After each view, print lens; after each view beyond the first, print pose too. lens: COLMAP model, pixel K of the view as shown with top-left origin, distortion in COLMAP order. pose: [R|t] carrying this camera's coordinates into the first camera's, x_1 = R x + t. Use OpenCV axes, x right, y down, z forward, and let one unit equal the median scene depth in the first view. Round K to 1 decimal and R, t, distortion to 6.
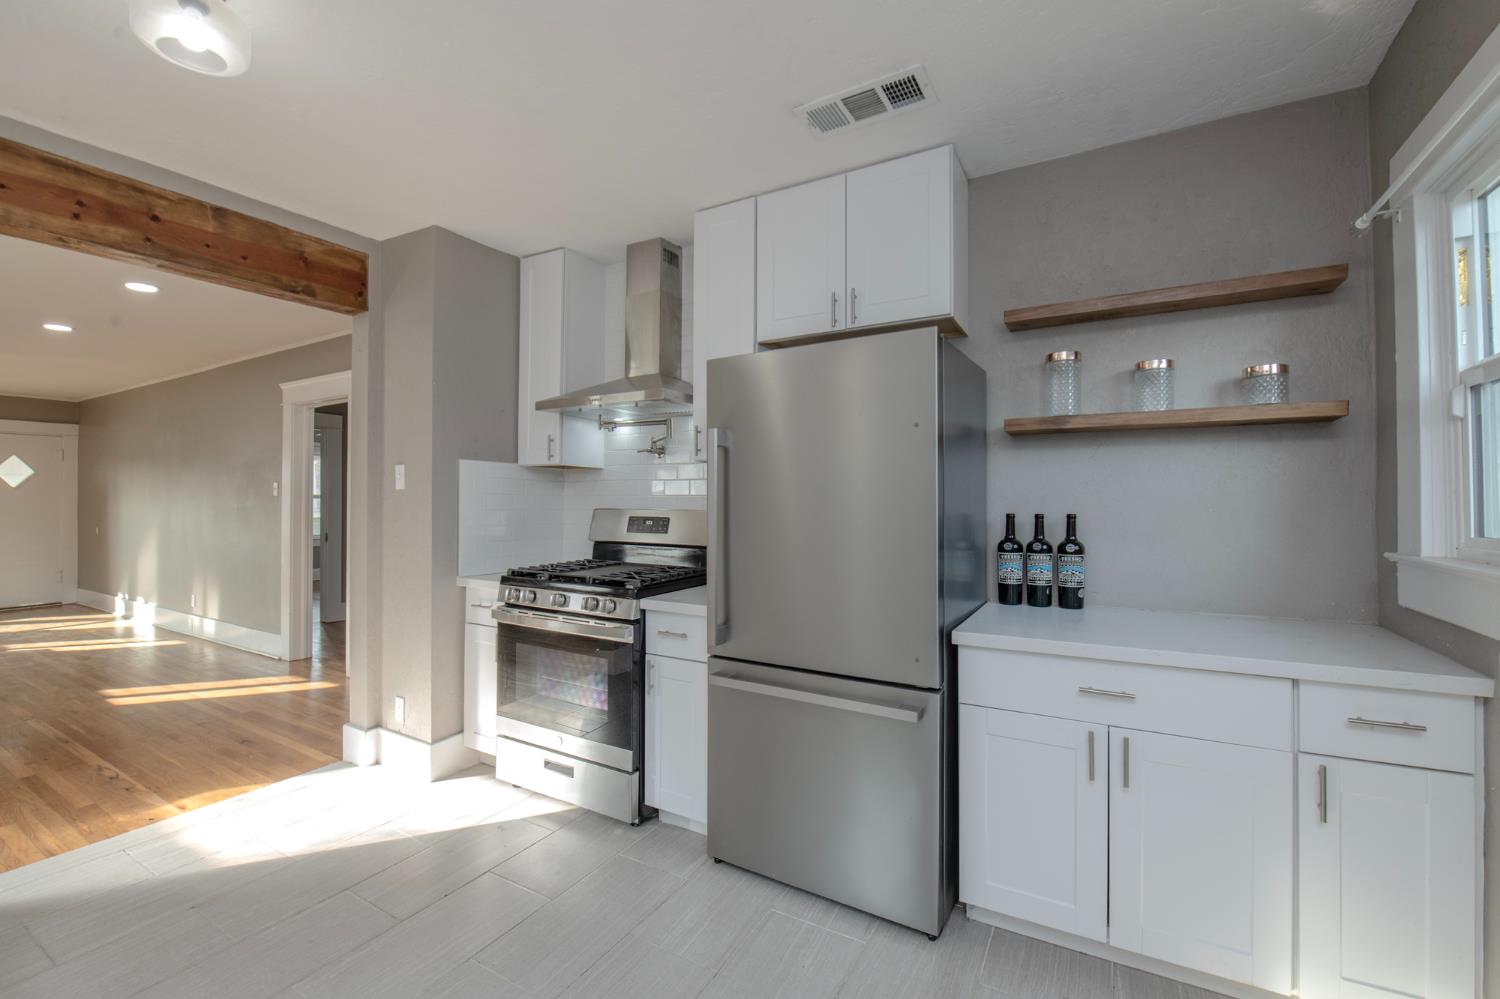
lens RADIAL K [[655.8, 0, 719.1], [0, 655.8, 497.2], [0, 0, 1]] dist [-0.002720, -0.000468]
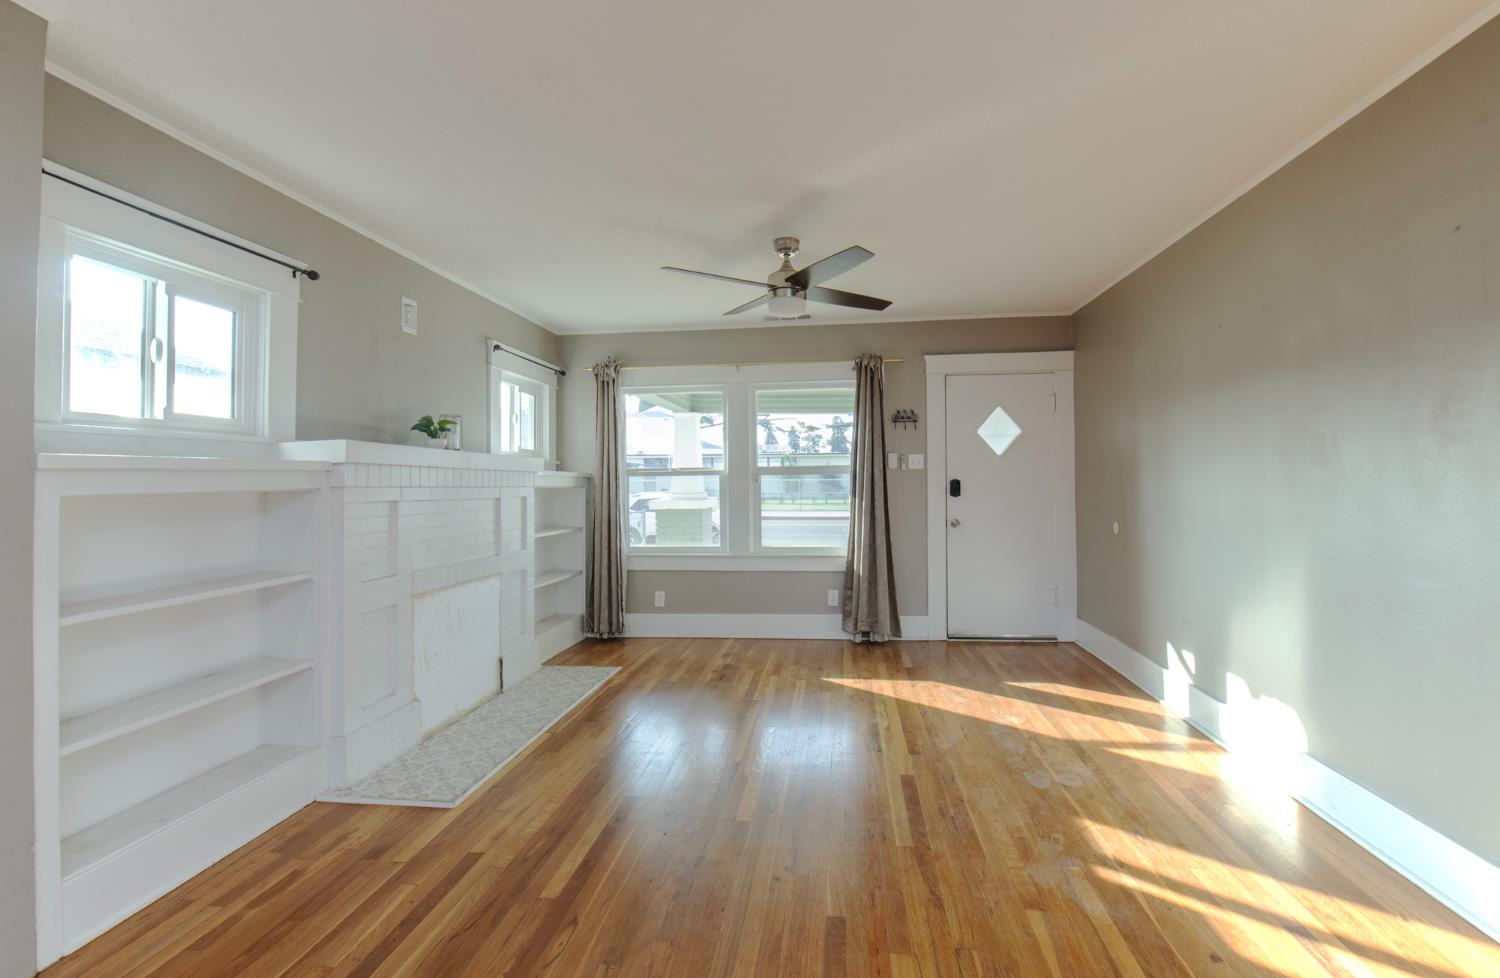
lens RADIAL K [[659.2, 0, 773.1], [0, 659.2, 471.1], [0, 0, 1]] dist [-0.000818, -0.000480]
pose [[0.445699, -0.016027, -0.895039, -1.527051], [0.014506, 0.999838, -0.010680, 0.011722], [0.895065, -0.008224, 0.445859, 1.298290]]
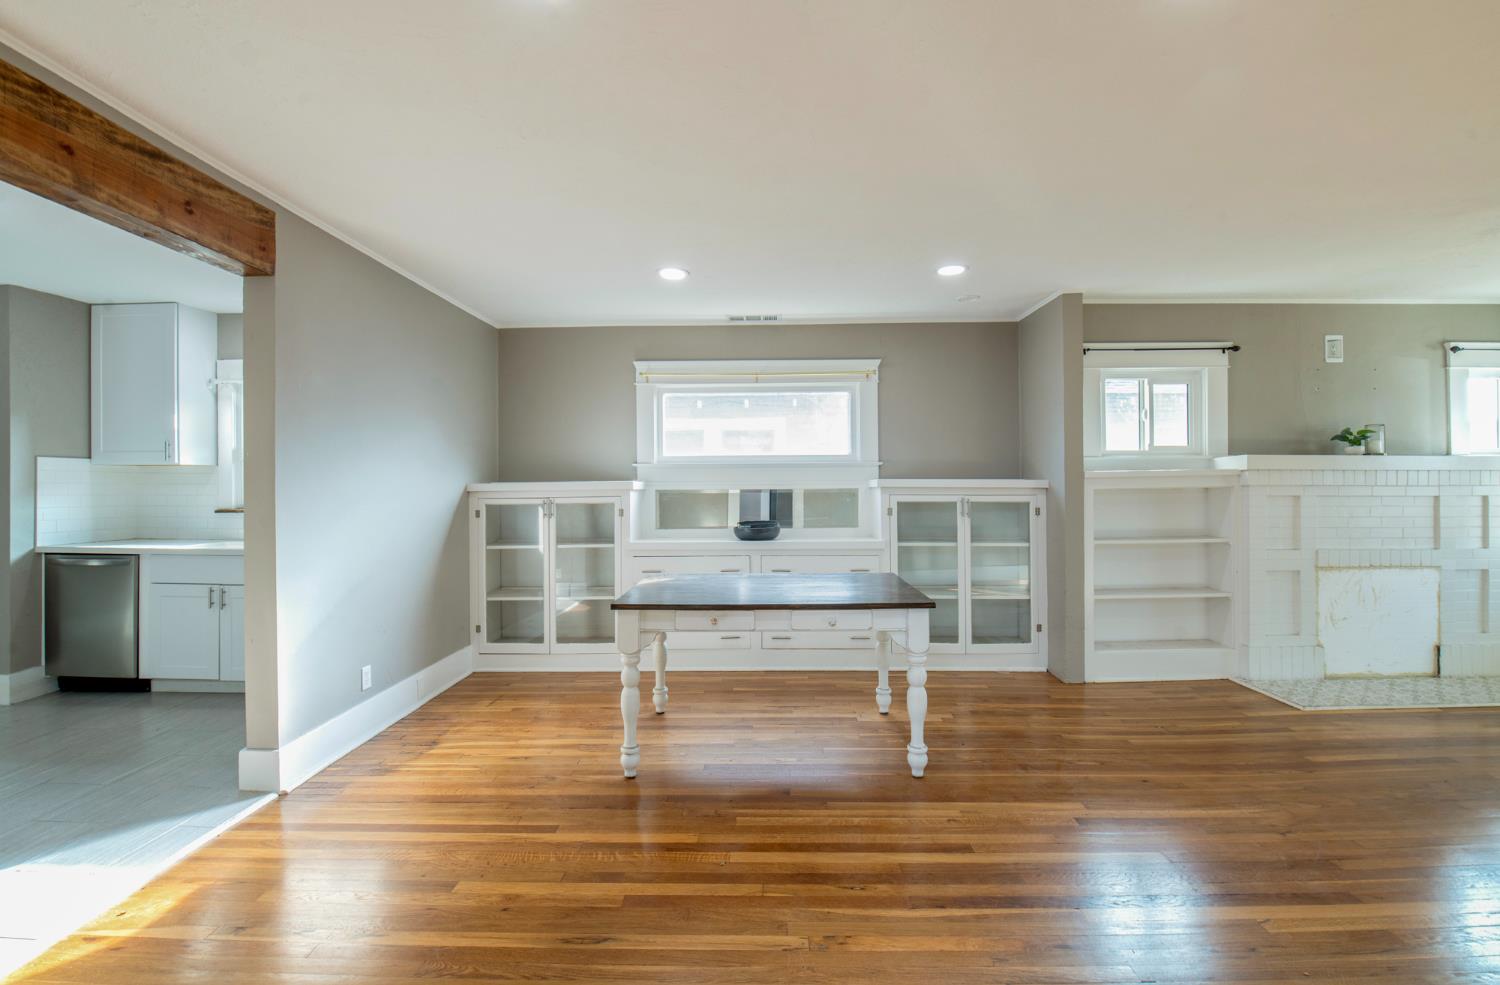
lens RADIAL K [[636.3, 0, 753.7], [0, 636.3, 483.1], [0, 0, 1]] dist [-0.027182, 0.000007]
pose [[-0.853282, 0.006267, -0.521412, -1.002177], [0.012798, 0.999878, -0.008925, 0.008646], [0.521292, -0.014288, -0.853259, 1.774534]]
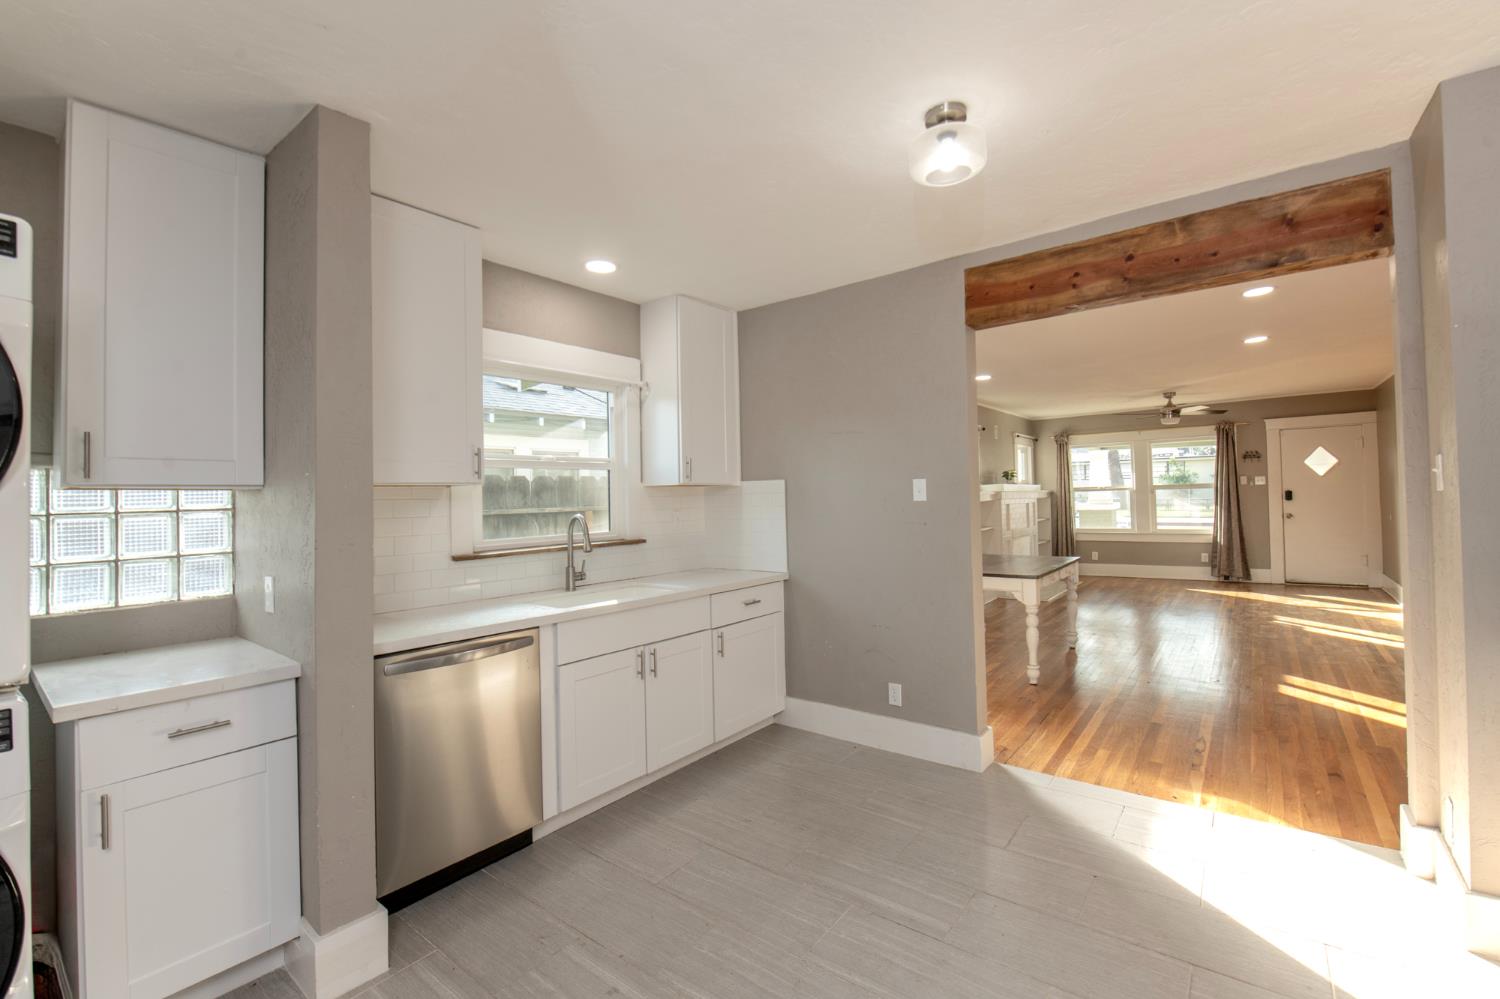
lens RADIAL K [[646.7, 0, 761.2], [0, 646.7, 487.2], [0, 0, 1]] dist [-0.003757, -0.000320]
pose [[-0.086242, -0.011074, -0.996213, 0.247065], [0.033765, 0.999331, -0.014031, -0.031981], [0.995702, -0.034847, -0.085810, 0.377312]]
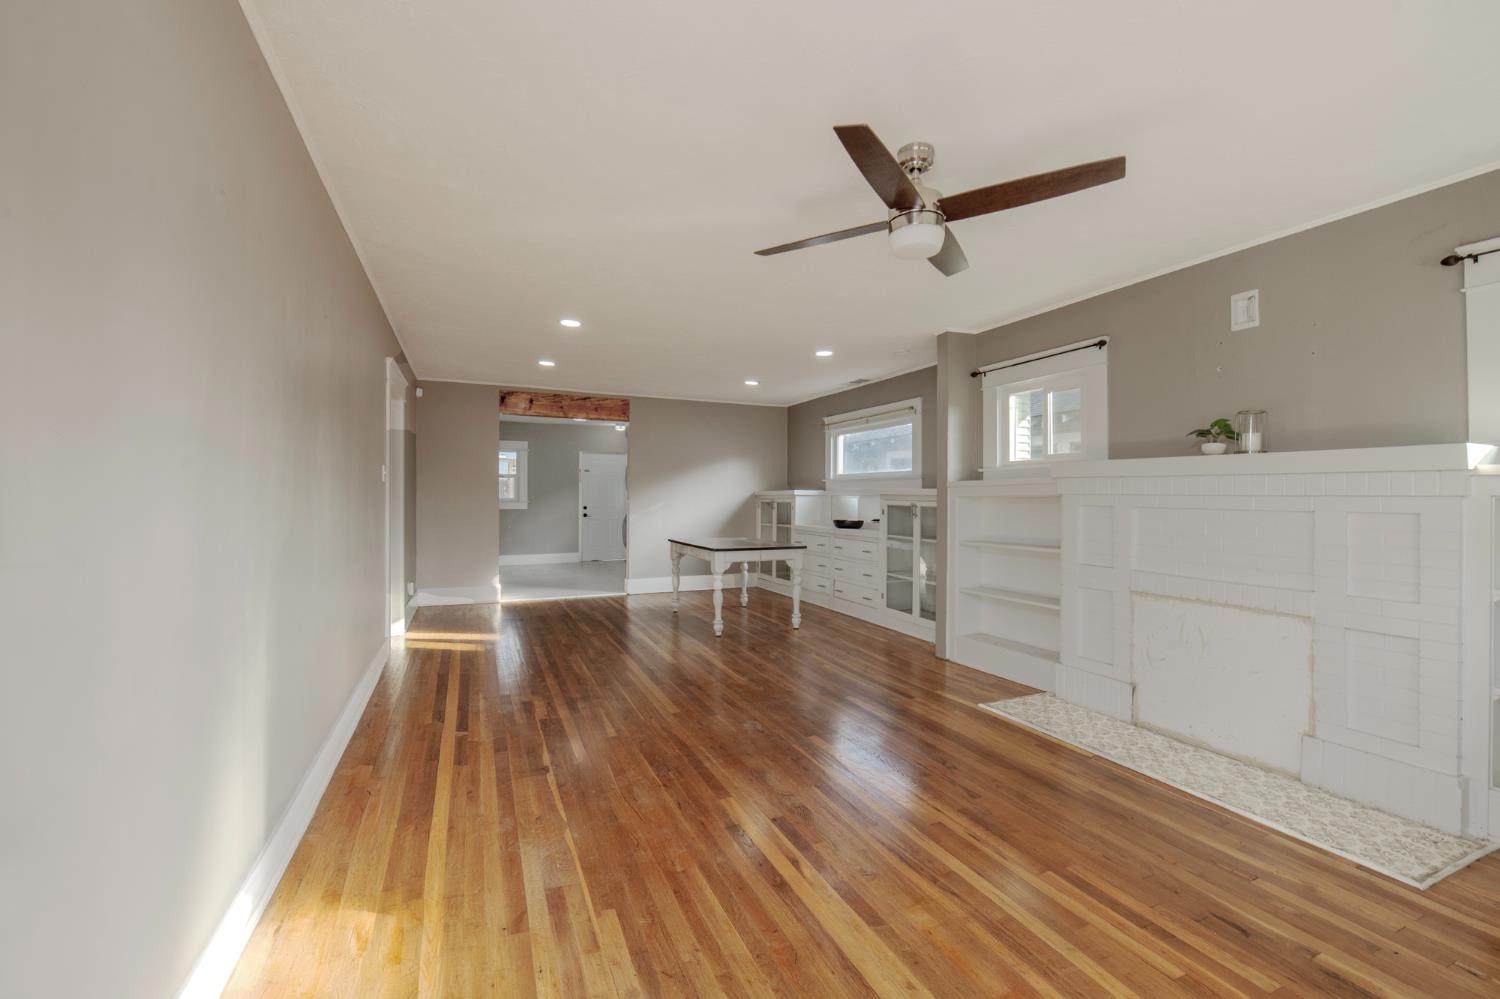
lens RADIAL K [[646.7, 0, 761.2], [0, 646.7, 487.2], [0, 0, 1]] dist [-0.003757, -0.000320]
pose [[-0.837268, 0.005246, 0.546767, -2.860435], [-0.008891, 0.999691, -0.023207, 0.037995], [-0.546720, -0.024292, -0.836963, 2.650932]]
